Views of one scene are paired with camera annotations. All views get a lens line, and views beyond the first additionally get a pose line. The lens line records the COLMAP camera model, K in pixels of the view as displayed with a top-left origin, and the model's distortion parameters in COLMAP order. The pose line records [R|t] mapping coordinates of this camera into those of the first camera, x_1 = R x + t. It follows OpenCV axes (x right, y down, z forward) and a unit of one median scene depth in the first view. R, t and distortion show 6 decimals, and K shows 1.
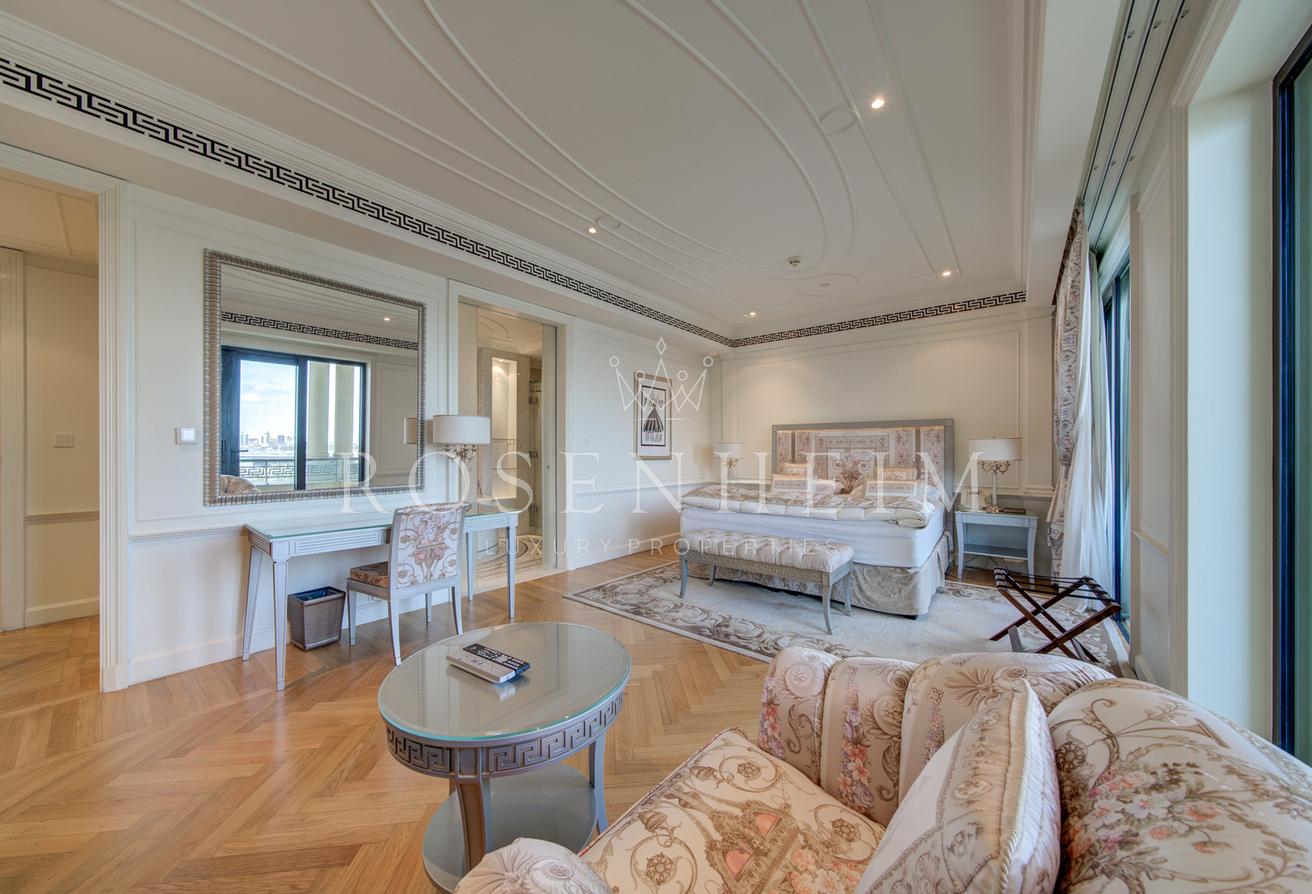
lens RADIAL K [[453.6, 0, 658.4], [0, 453.6, 450.0], [0, 0, 1]] dist [0.005850, -0.000343]
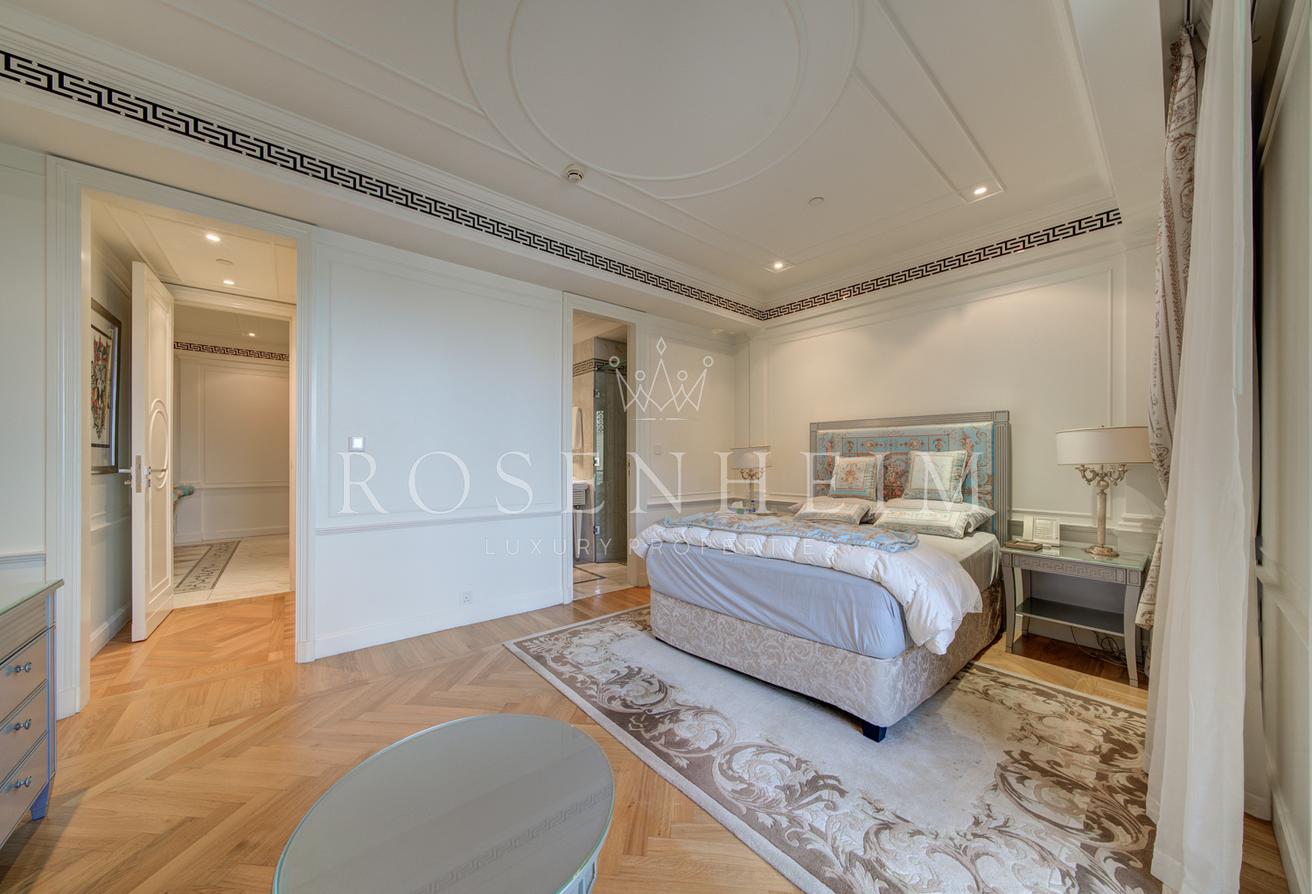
lens RADIAL K [[453.6, 0, 703.7], [0, 453.6, 475.4], [0, 0, 1]] dist [0.005850, -0.000343]
pose [[0.987463, 0.009256, -0.157582, 0.177114], [-0.003196, 0.999247, 0.038661, 0.002376], [0.157821, -0.037673, 0.986749, 0.214777]]
